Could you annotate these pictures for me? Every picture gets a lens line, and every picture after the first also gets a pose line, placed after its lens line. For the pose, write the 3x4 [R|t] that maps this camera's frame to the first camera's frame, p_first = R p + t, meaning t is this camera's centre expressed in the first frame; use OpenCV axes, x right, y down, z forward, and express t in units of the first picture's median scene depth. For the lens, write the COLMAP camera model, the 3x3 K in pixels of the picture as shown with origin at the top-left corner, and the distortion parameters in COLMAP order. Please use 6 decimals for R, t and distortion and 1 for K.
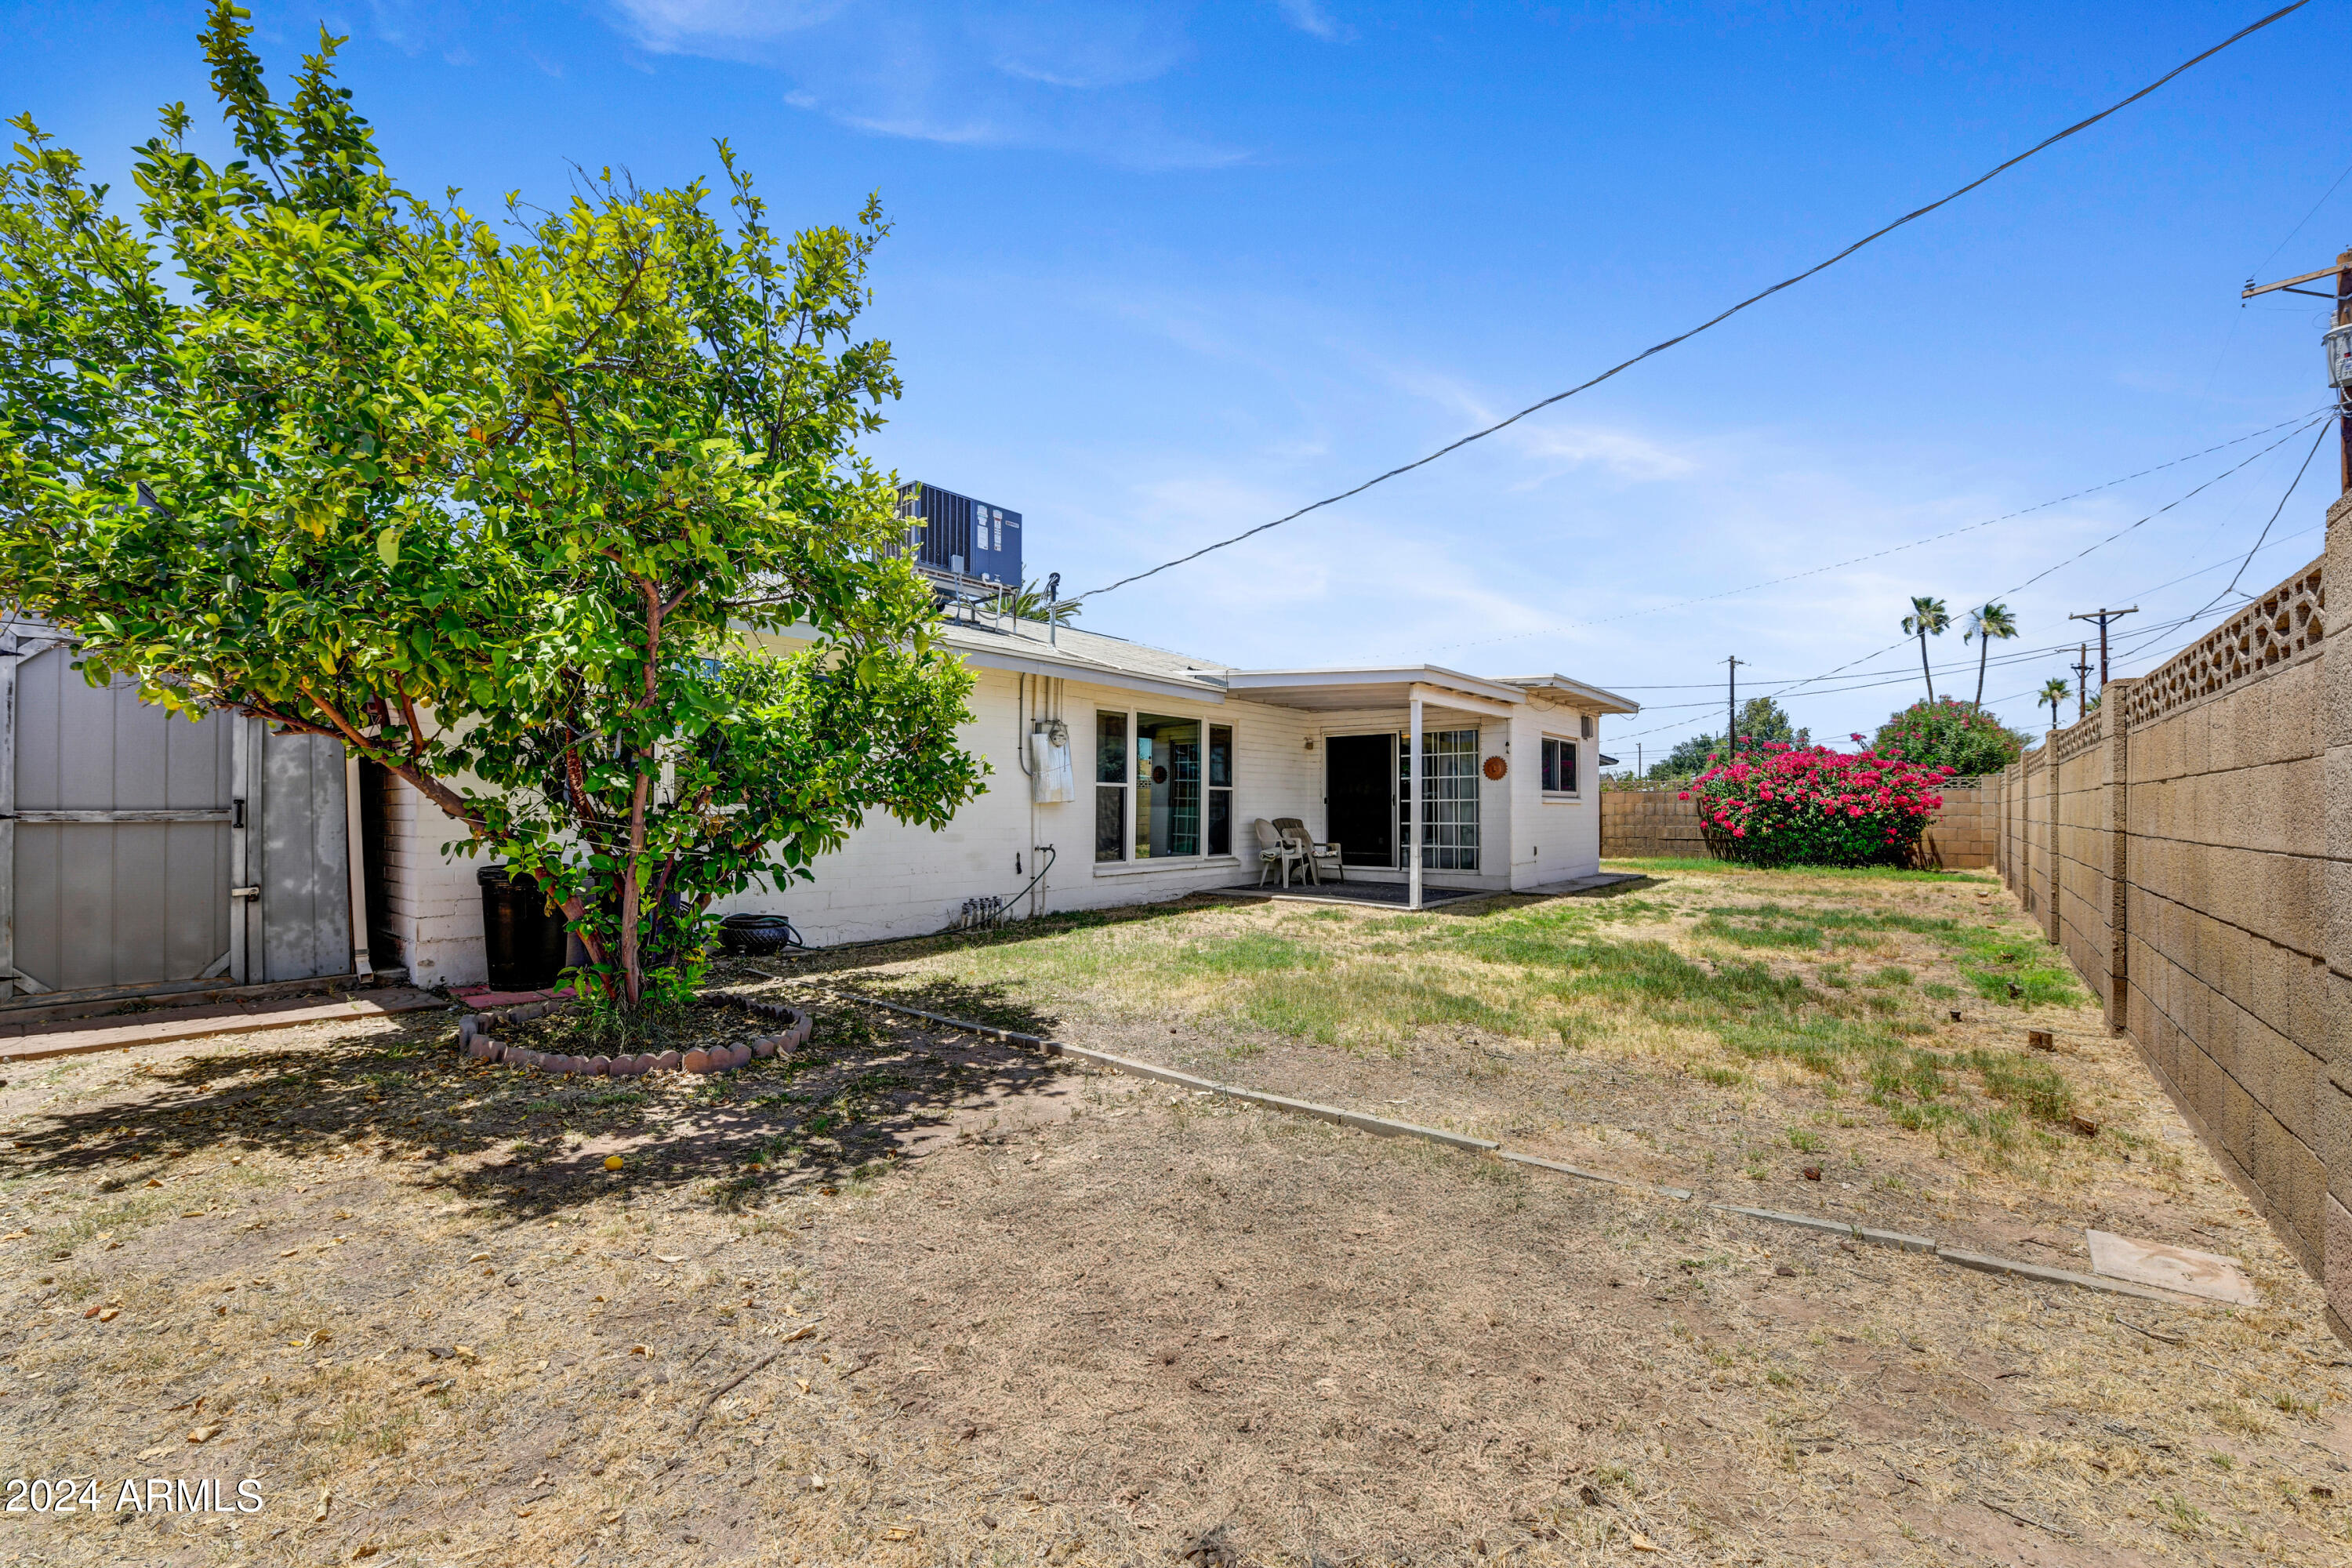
lens RADIAL K [[936.7, 0, 1176.0], [0, 936.7, 784.0], [0, 0, 1]] dist [0.000135, -0.000033]
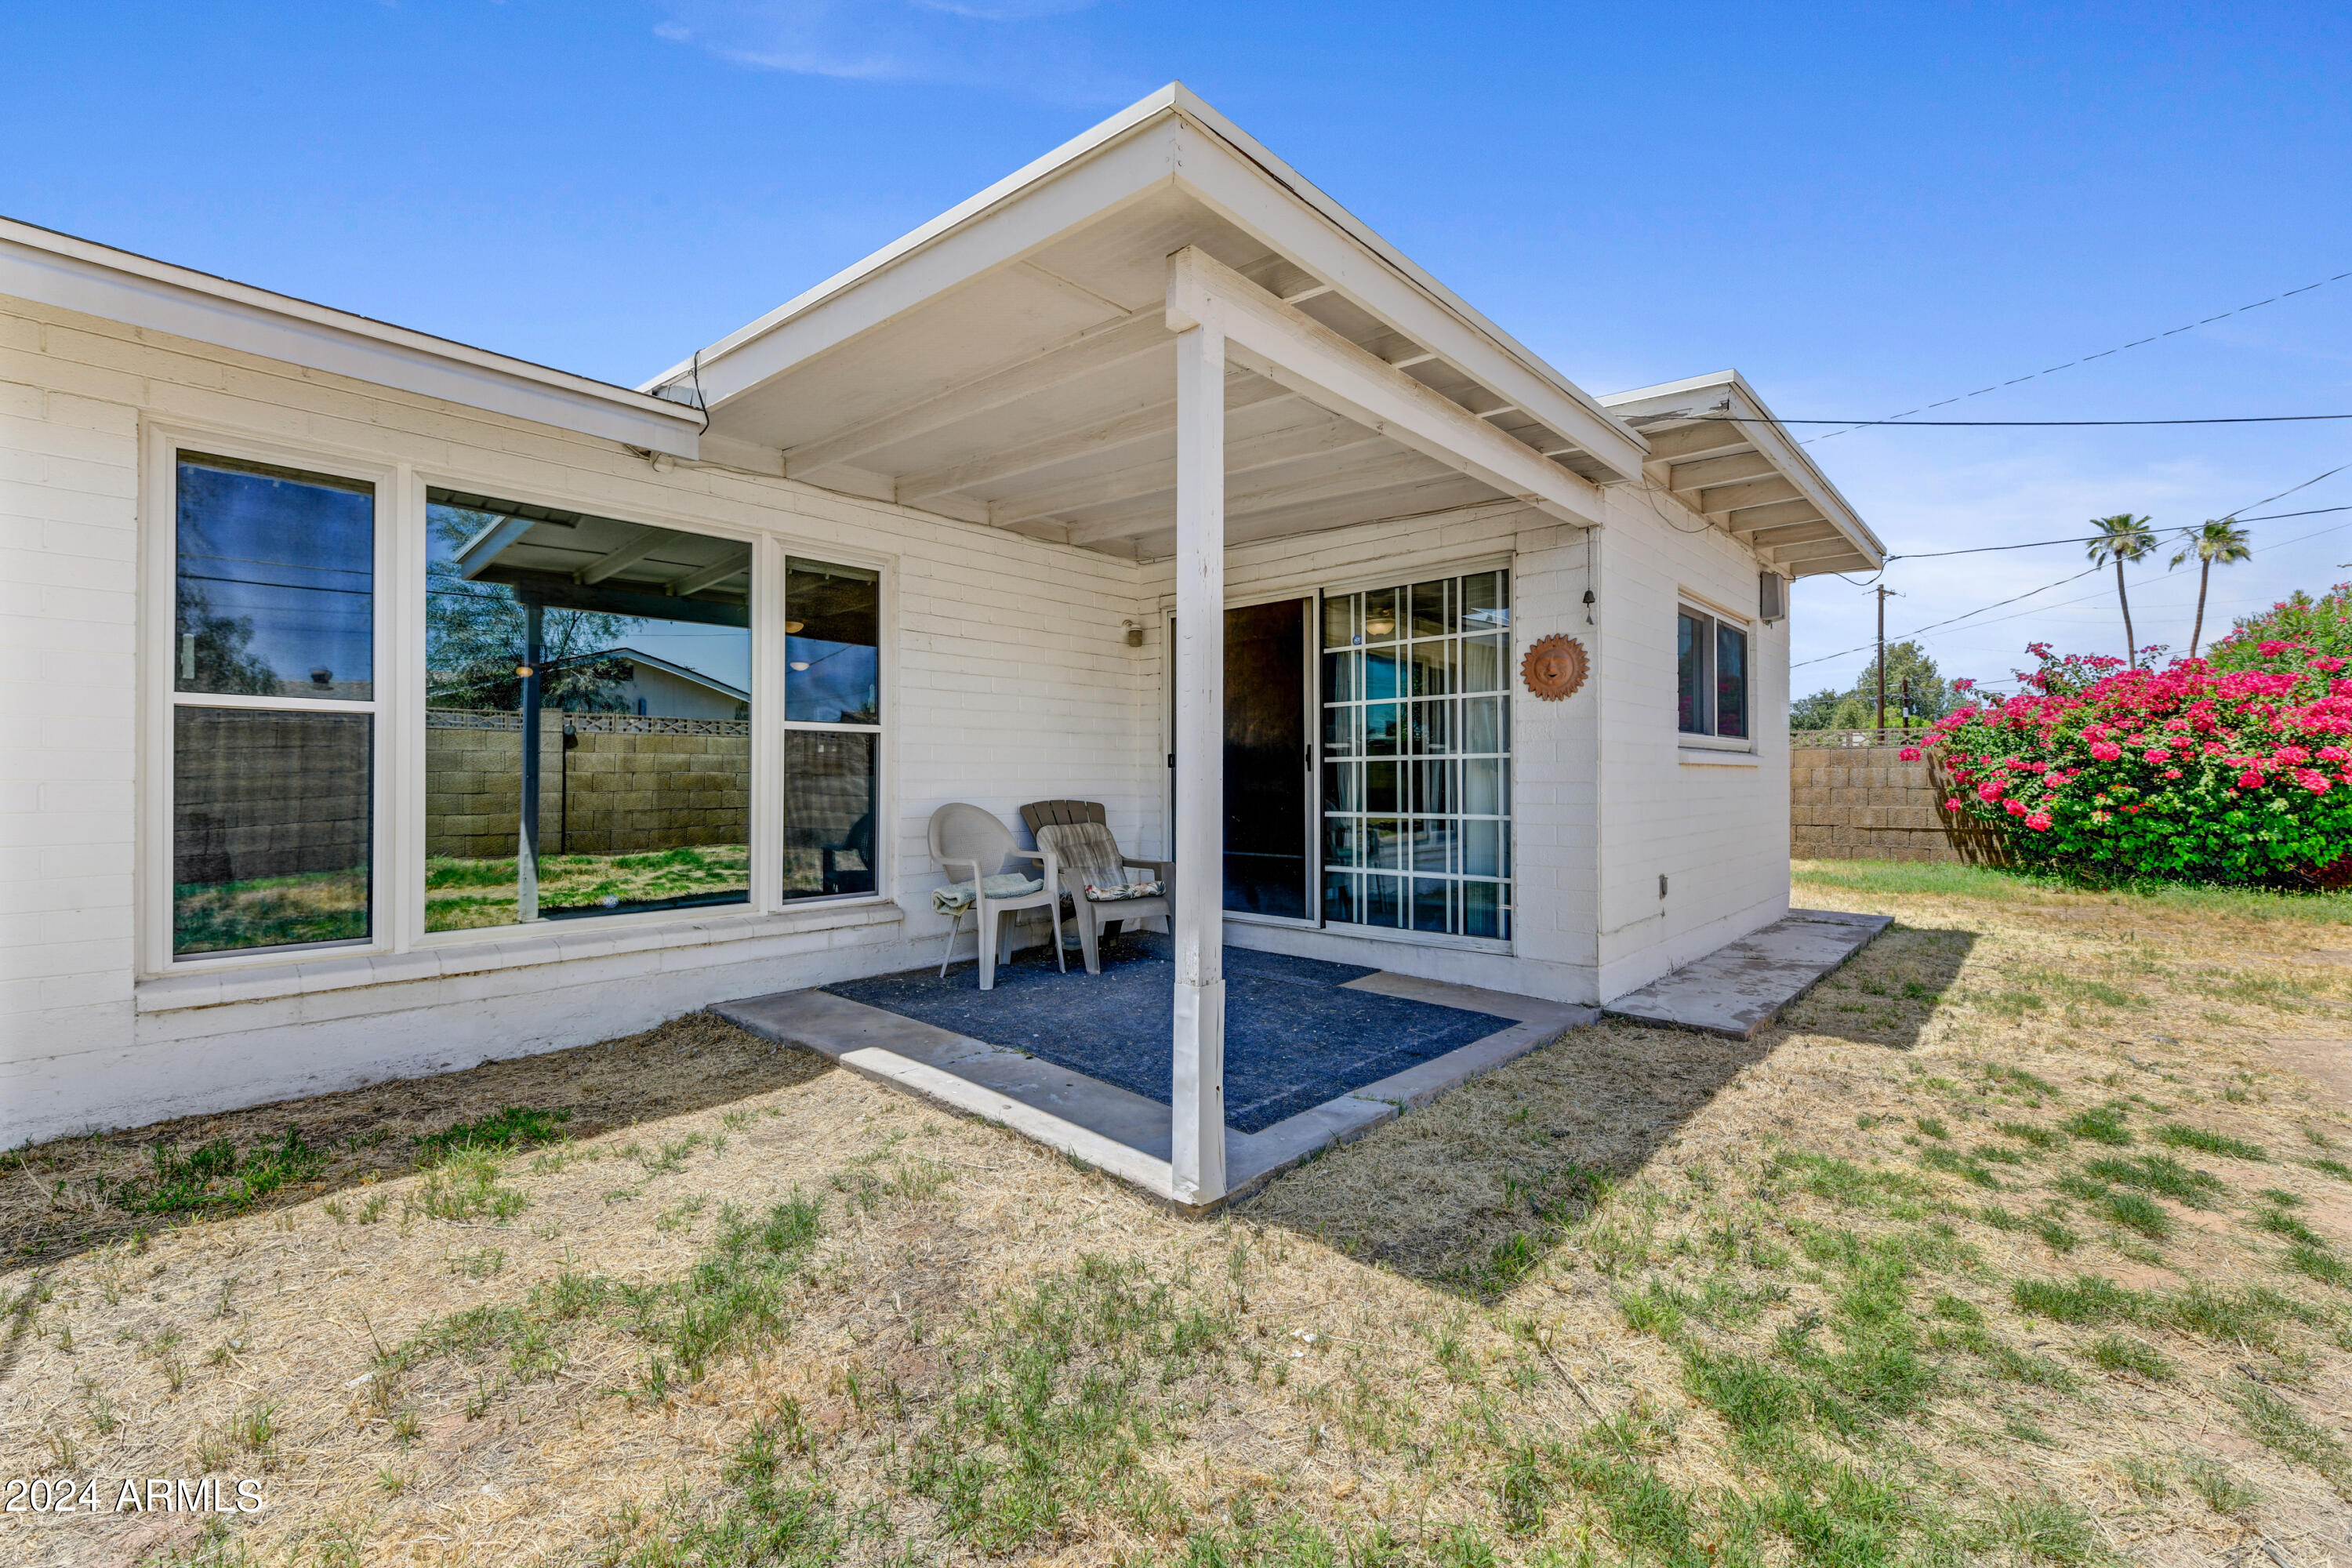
lens RADIAL K [[970.2, 0, 1176.0], [0, 970.2, 784.0], [0, 0, 1]] dist [0.013270, 0.000078]
pose [[0.998112, -0.001657, -0.061391, 0.177695], [0.003730, 0.999426, 0.033683, 0.012484], [0.061300, -0.033848, 0.997545, 0.501728]]
